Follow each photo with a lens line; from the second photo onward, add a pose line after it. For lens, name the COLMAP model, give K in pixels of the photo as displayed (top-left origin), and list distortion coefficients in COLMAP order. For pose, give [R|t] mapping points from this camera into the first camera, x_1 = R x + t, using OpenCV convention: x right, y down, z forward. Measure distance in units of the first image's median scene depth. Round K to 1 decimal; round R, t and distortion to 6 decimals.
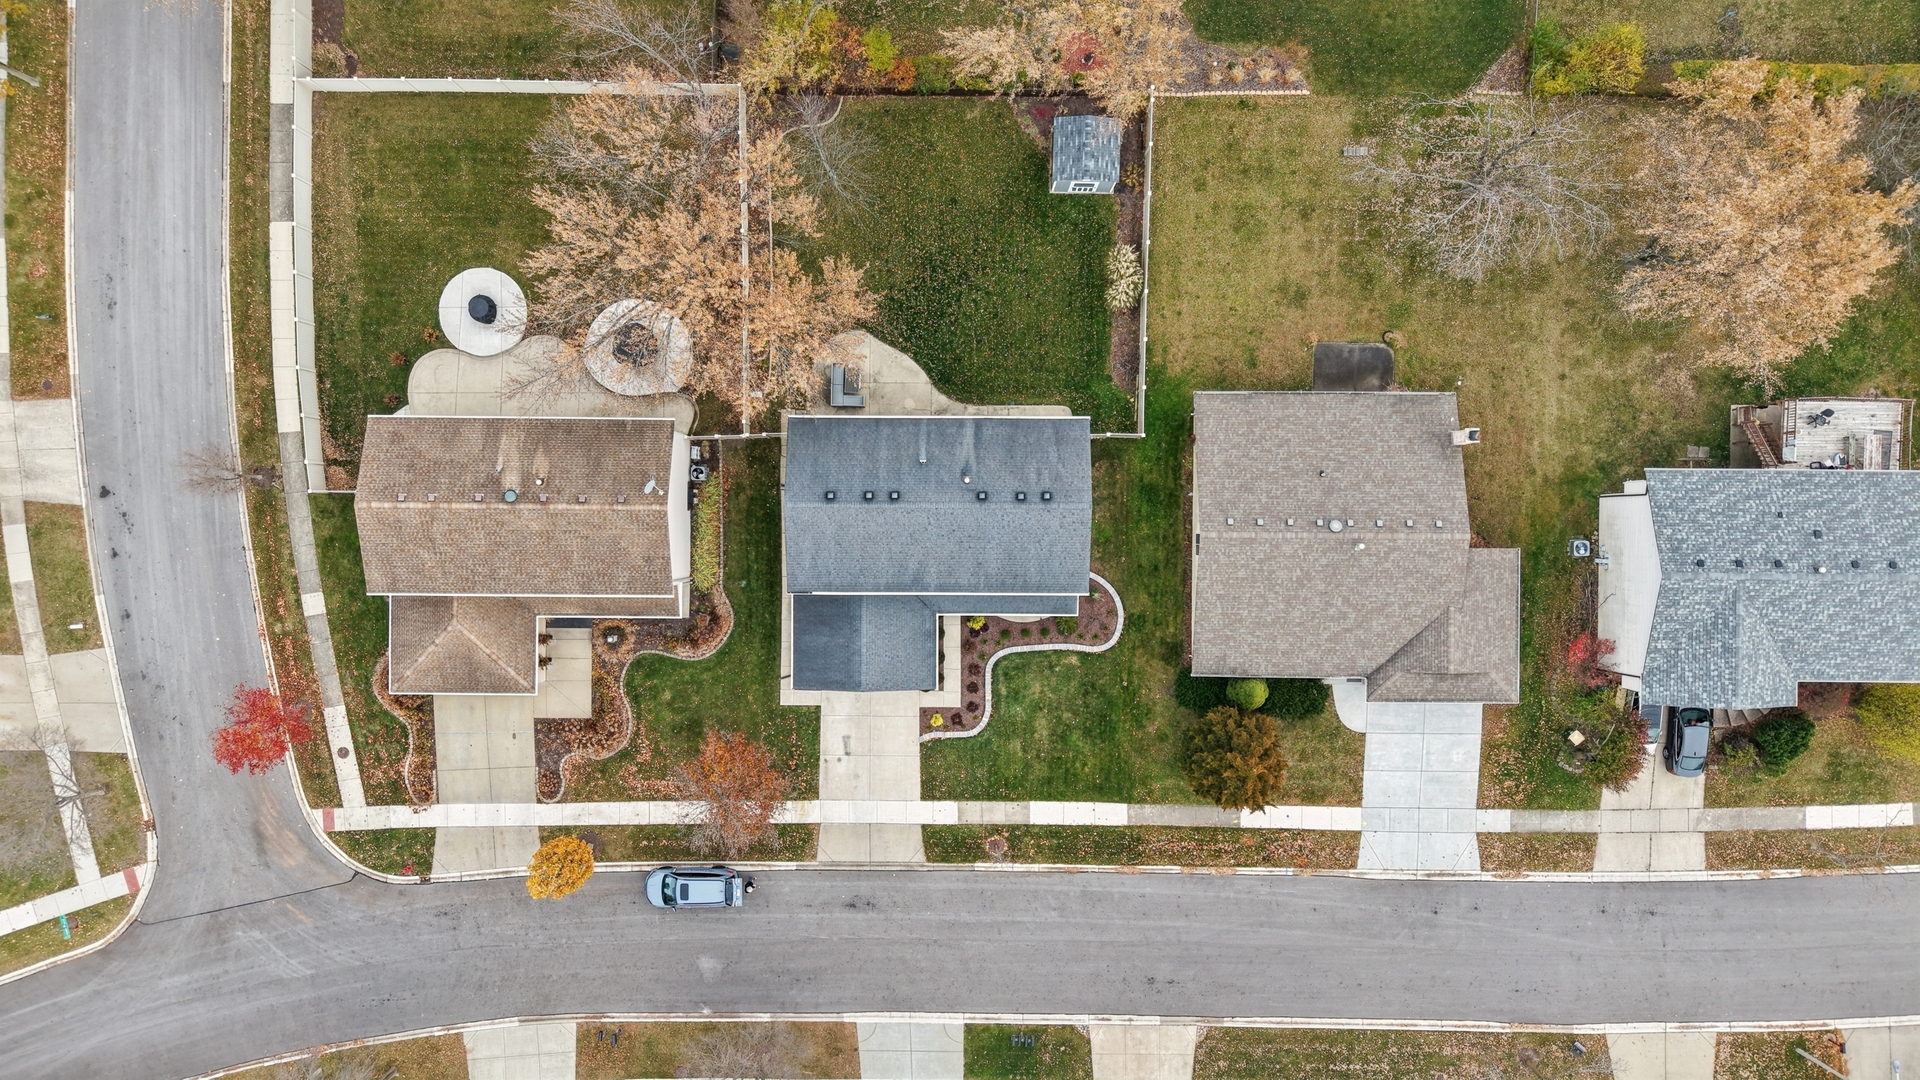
lens RADIAL K [[1305.3, 0, 959.7], [0, 1305.3, 542.8], [0, 0, 1]] dist [0.011497, -0.018263]
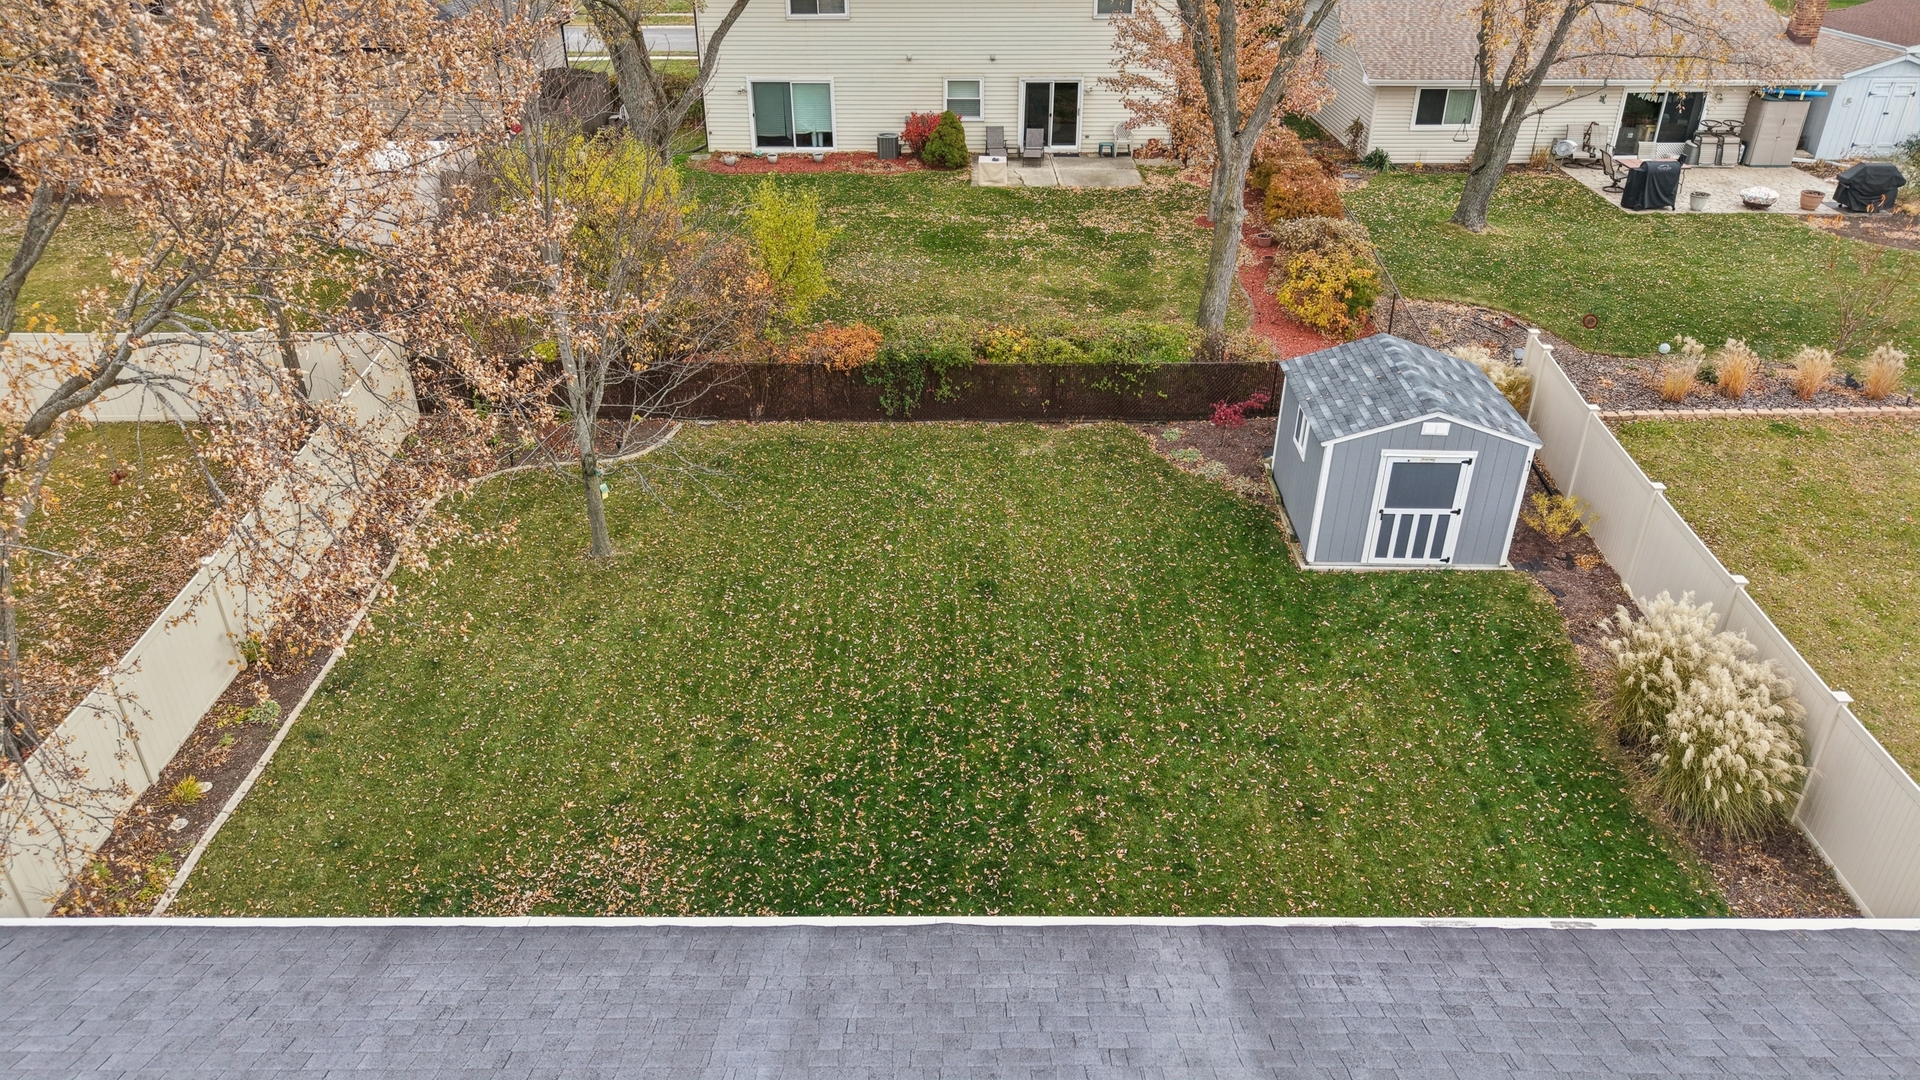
lens RADIAL K [[1305.3, 0, 947.9], [0, 1305.3, 533.7], [0, 0, 1]] dist [0.011497, -0.018263]
pose [[0.999974, 0.006601, -0.002882, -0.012741], [-0.005650, 0.470910, -0.882163, -0.002040], [-0.004466, 0.882156, 0.470936, 0.837265]]
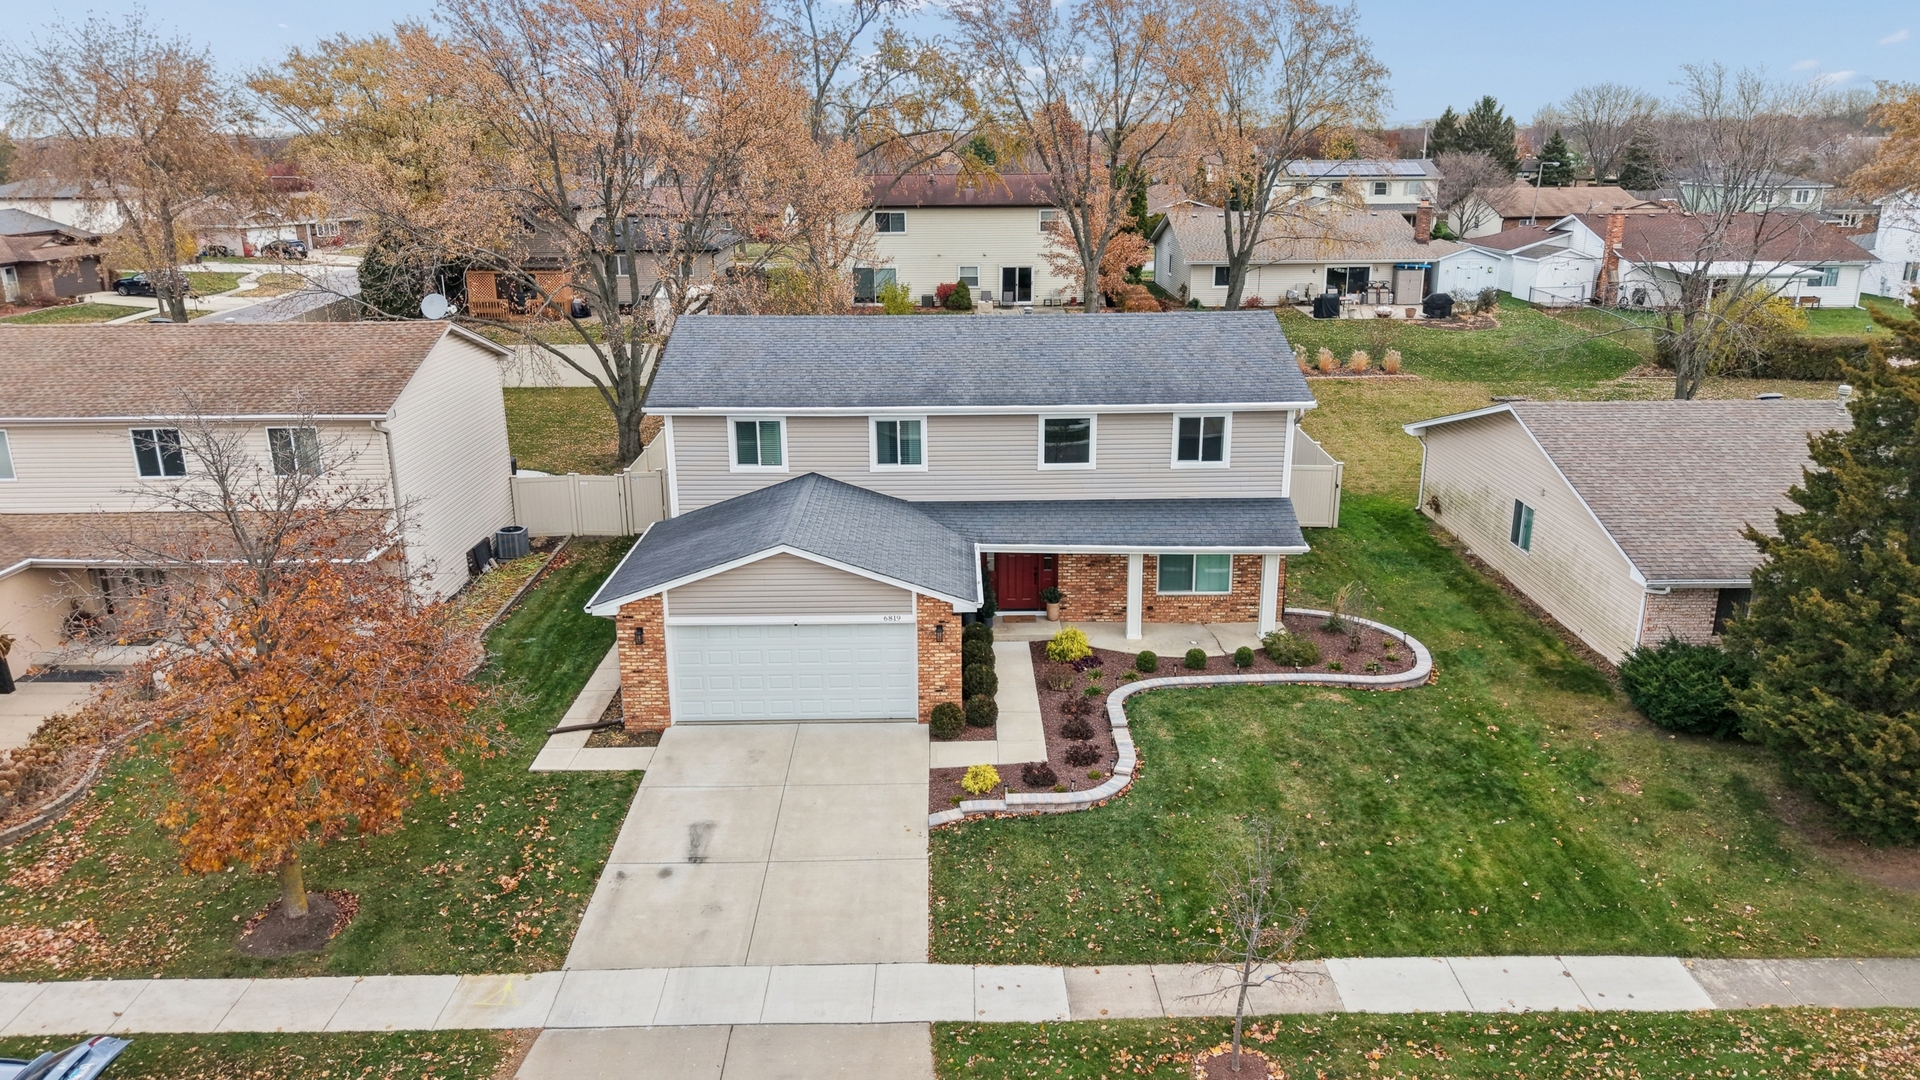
lens RADIAL K [[1305.3, 0, 954.9], [0, 1305.3, 547.3], [0, 0, 1]] dist [0.011497, -0.018263]
pose [[0.999976, -0.004464, 0.005253, -0.025656], [0.006312, 0.286788, -0.957973, 0.443434], [0.002770, 0.957984, 0.286809, 0.846826]]
